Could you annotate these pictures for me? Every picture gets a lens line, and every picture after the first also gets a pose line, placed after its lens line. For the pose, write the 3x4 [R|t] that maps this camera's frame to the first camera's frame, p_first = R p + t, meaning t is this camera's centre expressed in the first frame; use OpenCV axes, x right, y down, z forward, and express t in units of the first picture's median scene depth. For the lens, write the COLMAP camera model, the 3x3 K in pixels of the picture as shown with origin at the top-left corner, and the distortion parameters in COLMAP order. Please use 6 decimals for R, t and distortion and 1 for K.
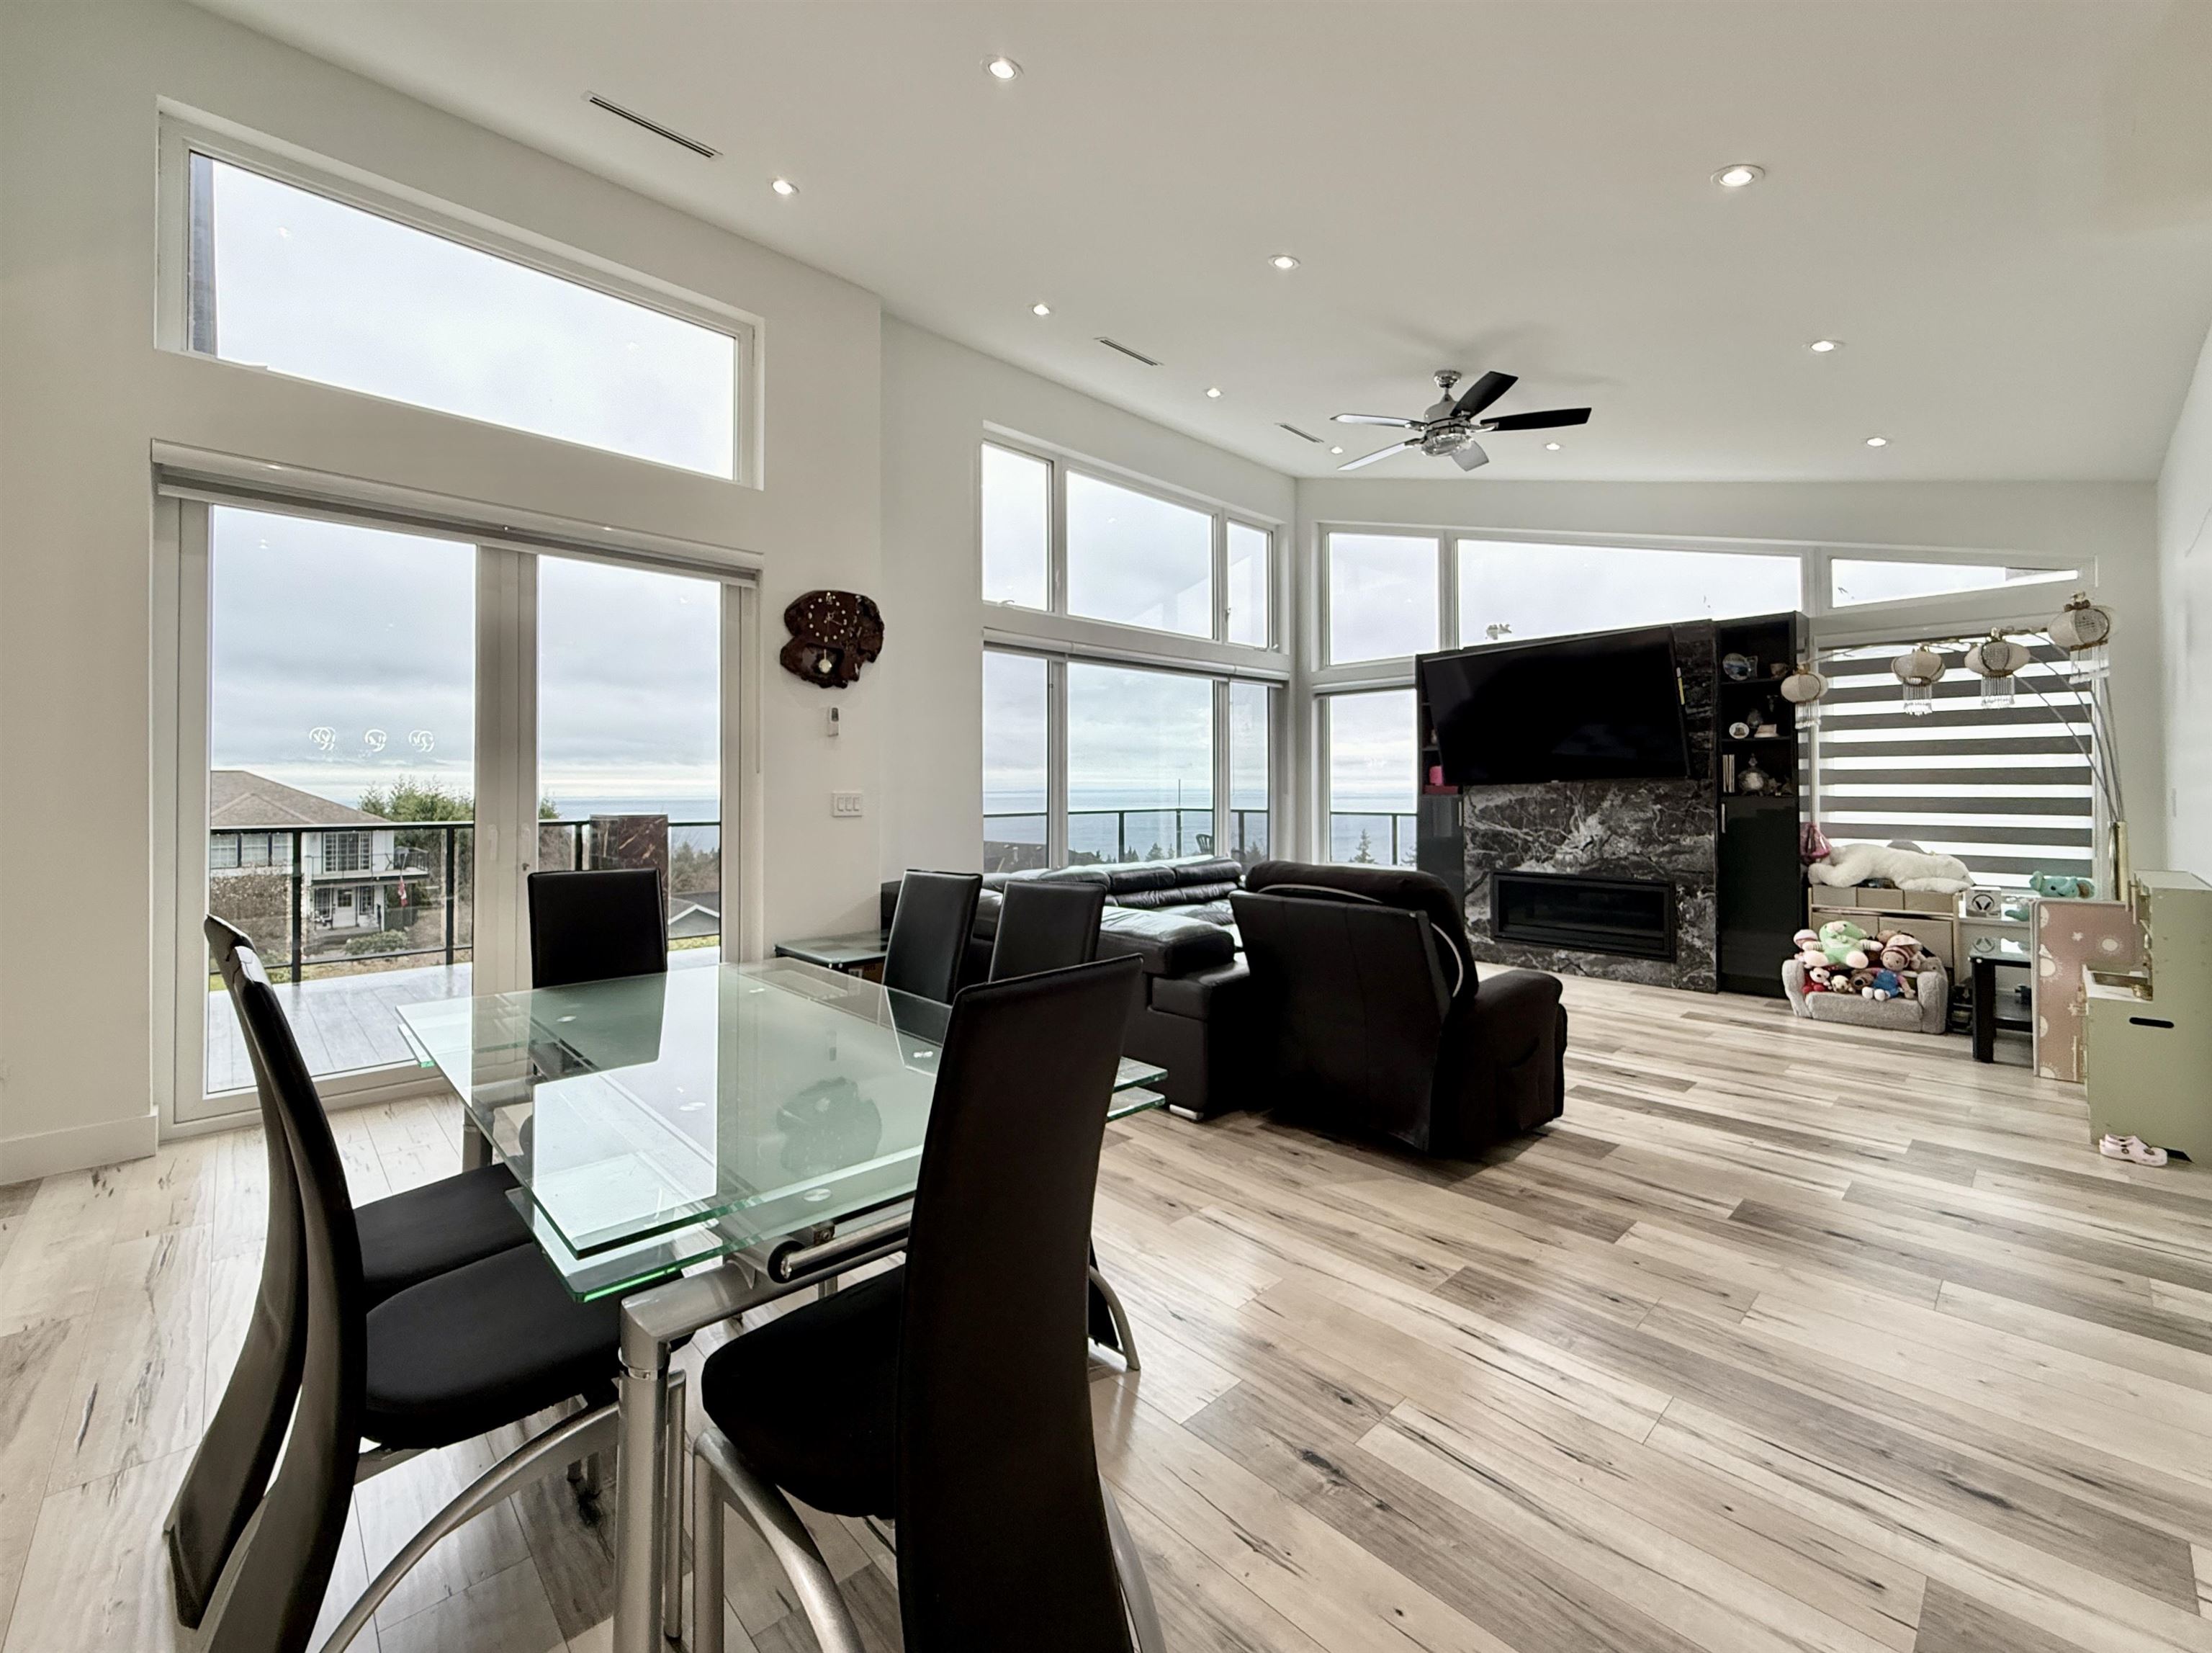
lens RADIAL K [[900.6, 0, 1105.0], [0, 900.6, 776.5], [0, 0, 1]] dist [0.001779, 0.000186]
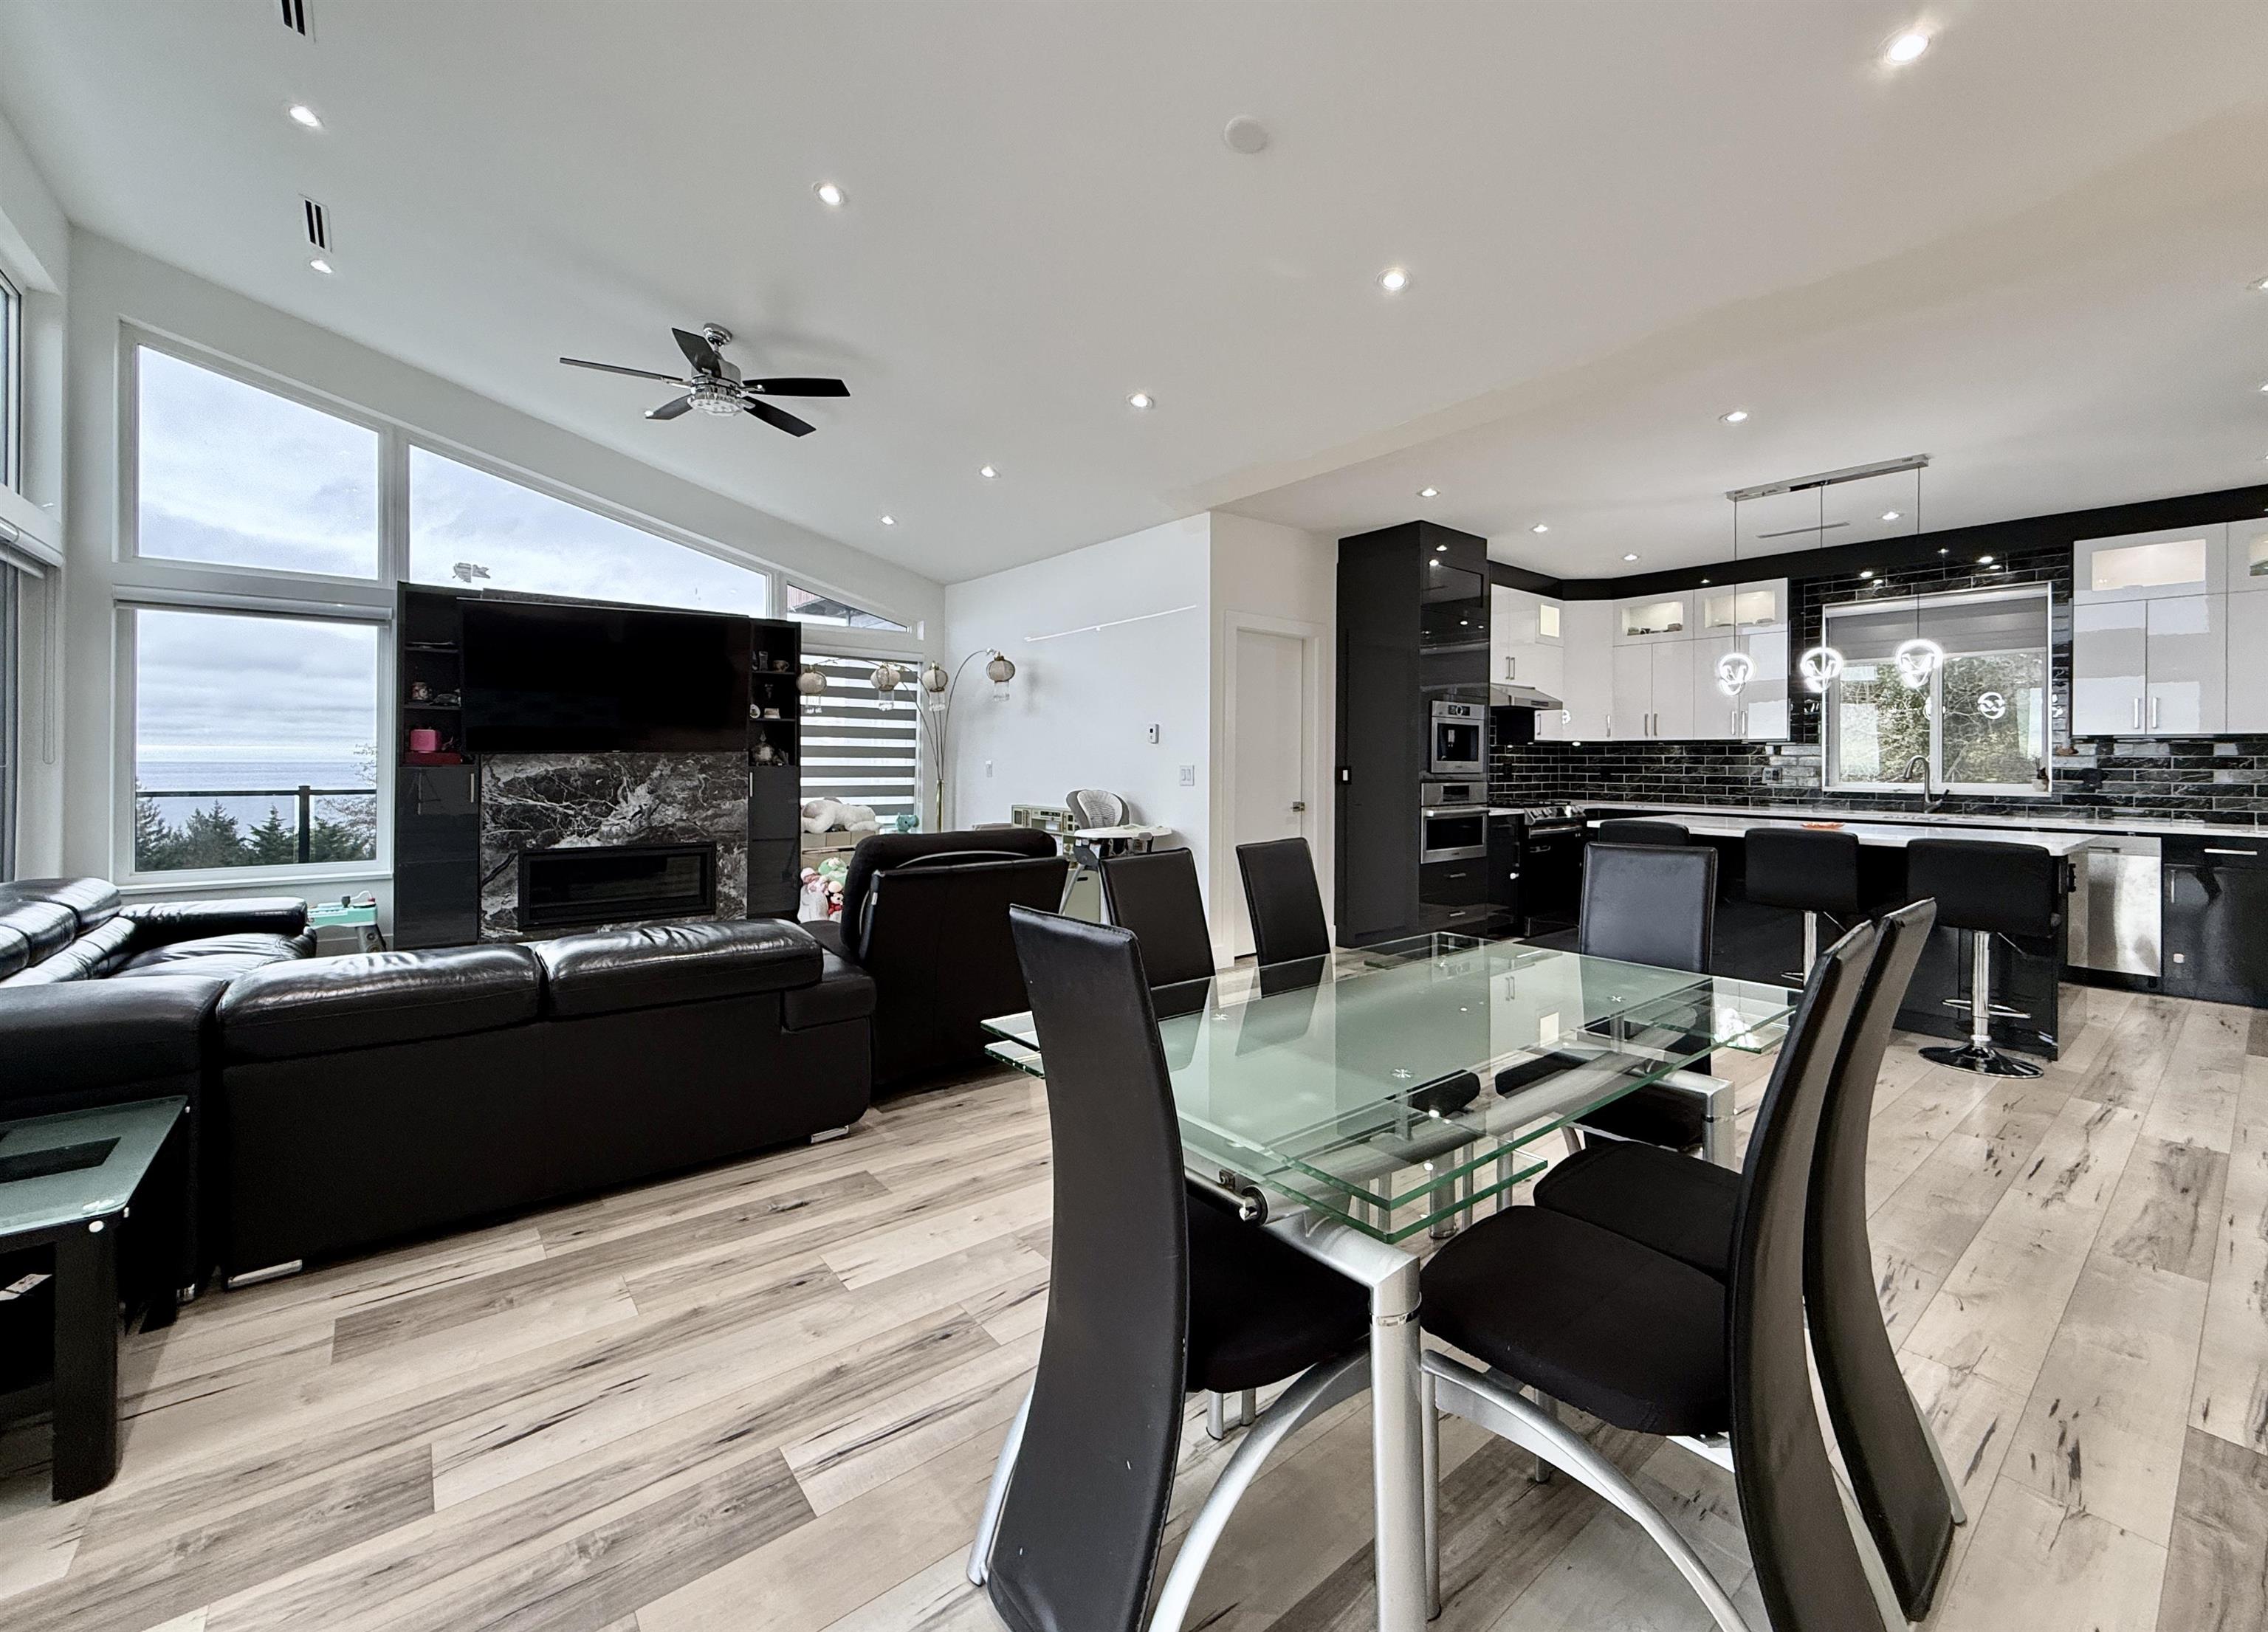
lens RADIAL K [[904.2, 0, 1122.4], [0, 904.2, 755.1], [0, 0, 1]] dist [-0.003154, 0.000535]
pose [[0.102283, 0.009506, 0.994710, -0.447658], [-0.019059, 0.999790, -0.007595, 0.007199], [-0.994573, -0.018181, 0.102442, 0.385072]]
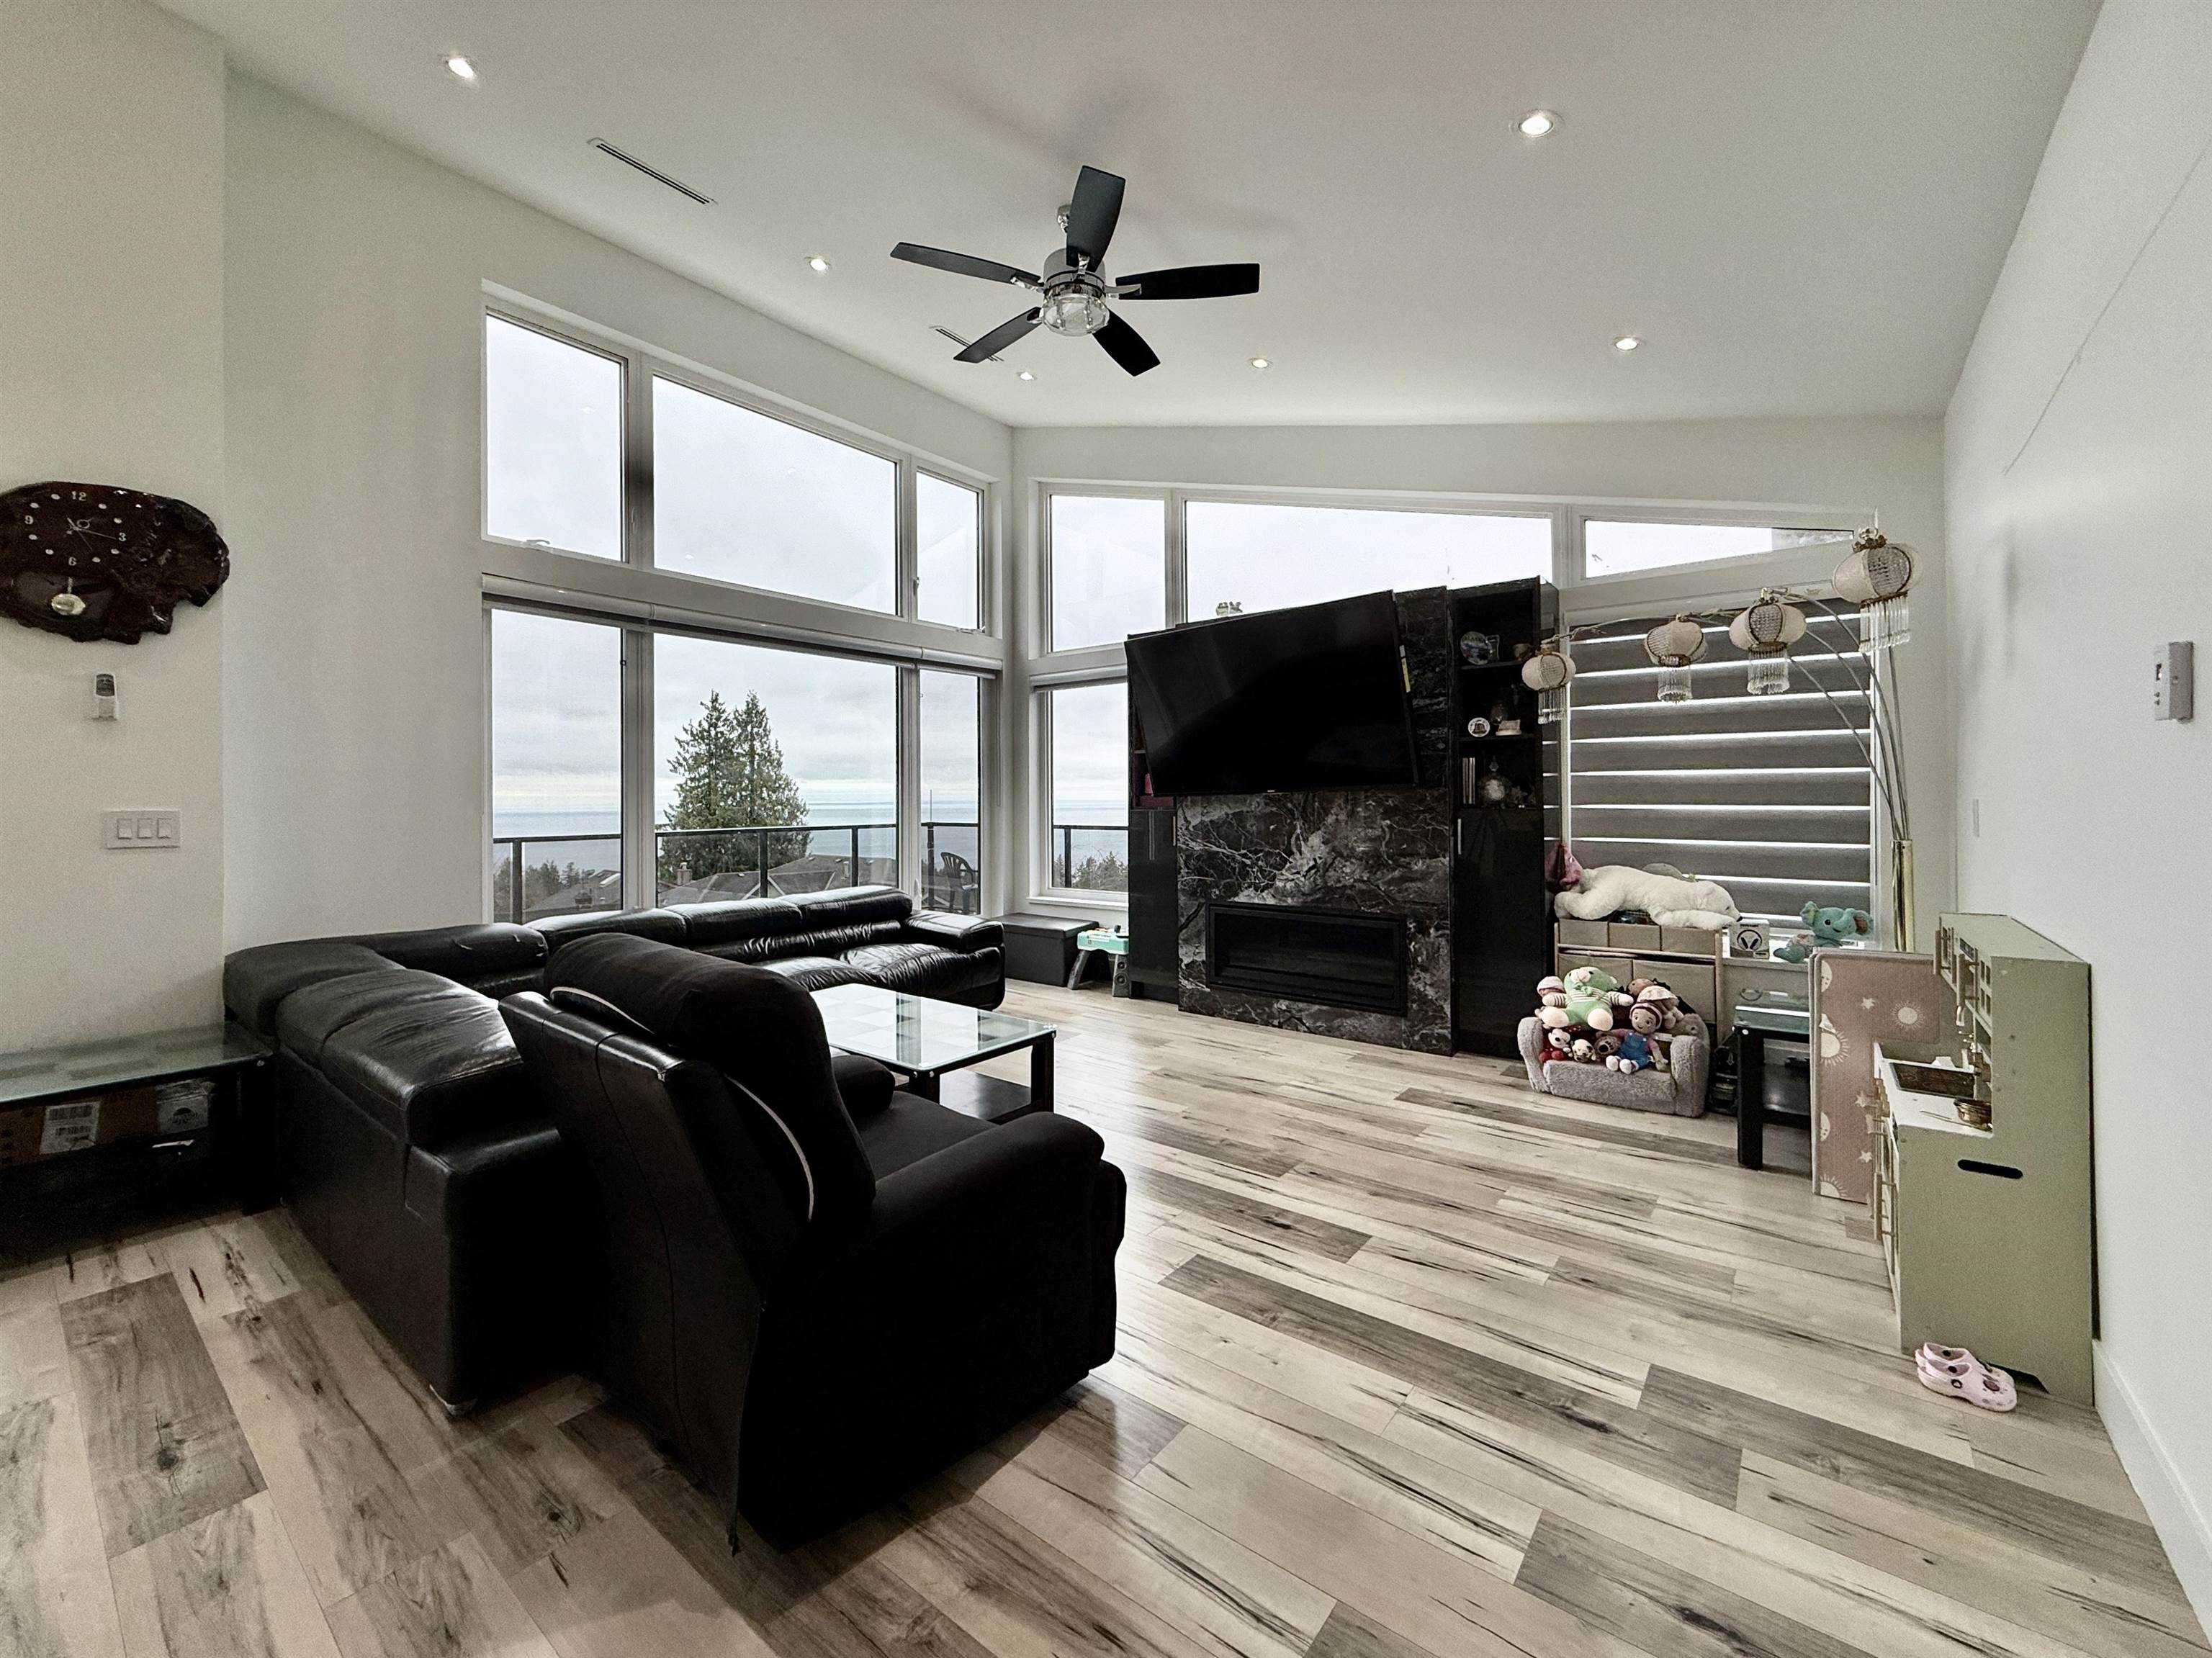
lens RADIAL K [[900.4, 0, 1071.0], [0, 900.4, 792.0], [0, 0, 1]] dist [0.001779, 0.000186]
pose [[0.991668, -0.001517, 0.128813, 0.237340], [0.000881, 0.999987, 0.004993, 0.002393], [-0.128819, -0.004838, 0.991656, 0.247144]]
